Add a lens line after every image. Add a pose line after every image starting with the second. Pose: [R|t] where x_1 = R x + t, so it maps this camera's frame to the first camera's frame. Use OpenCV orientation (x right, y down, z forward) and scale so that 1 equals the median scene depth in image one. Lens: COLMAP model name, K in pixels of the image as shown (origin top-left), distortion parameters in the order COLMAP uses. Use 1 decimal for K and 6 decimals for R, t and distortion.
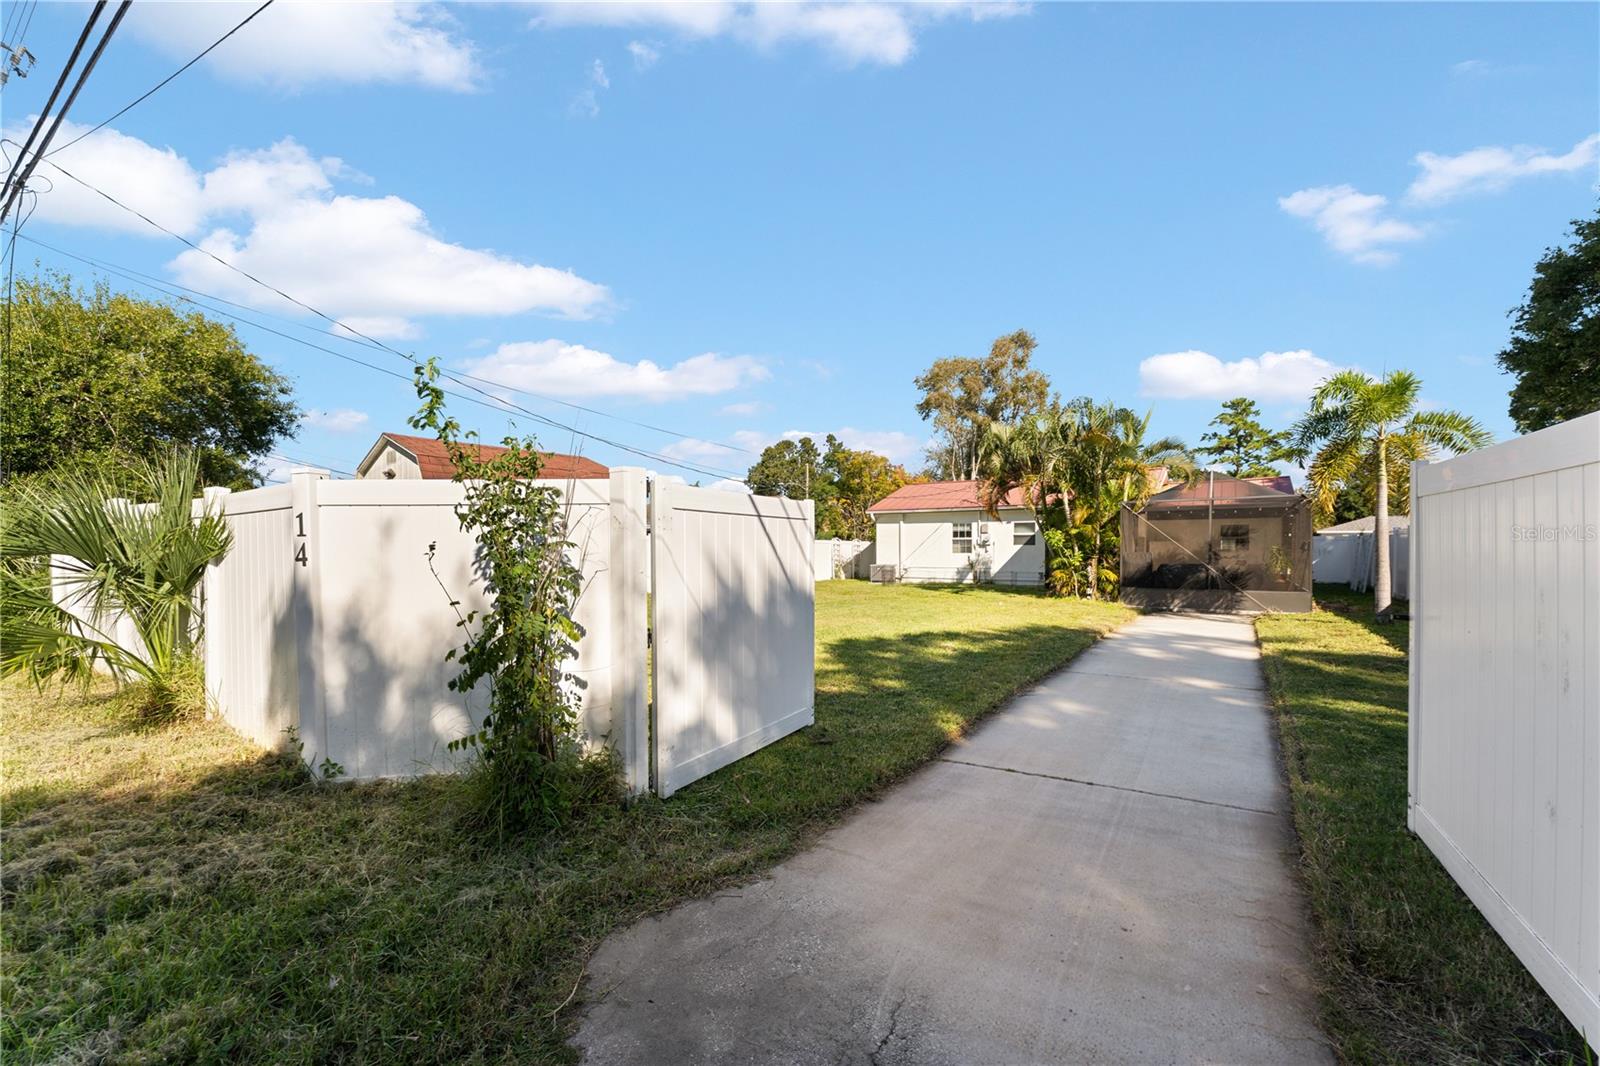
lens RADIAL K [[646.1, 0, 800.0], [0, 646.1, 533.0], [0, 0, 1]] dist [-0.002340, -0.000594]
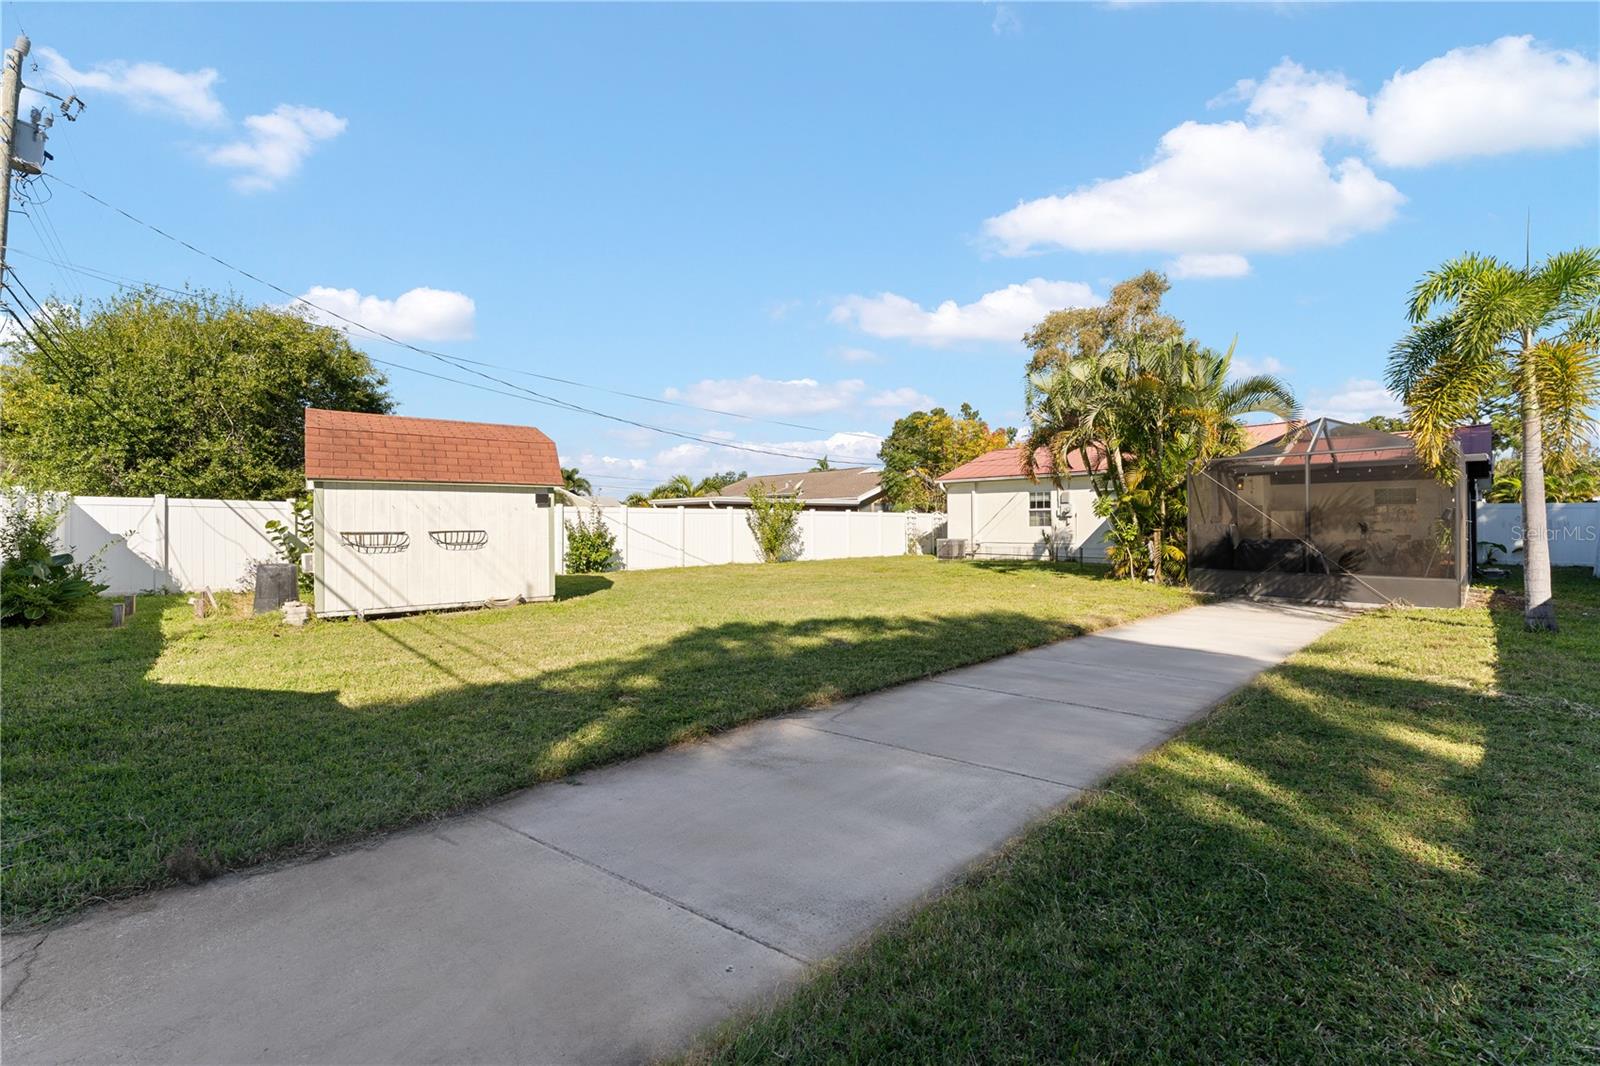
lens RADIAL K [[640.6, 0, 797.5], [0, 640.6, 502.9], [0, 0, 1]] dist [-0.001531, -0.000173]
pose [[0.971860, -0.010061, -0.235343, 0.138480], [0.008427, 0.999933, -0.007946, 0.003856], [0.235407, 0.005739, 0.971880, 0.077296]]
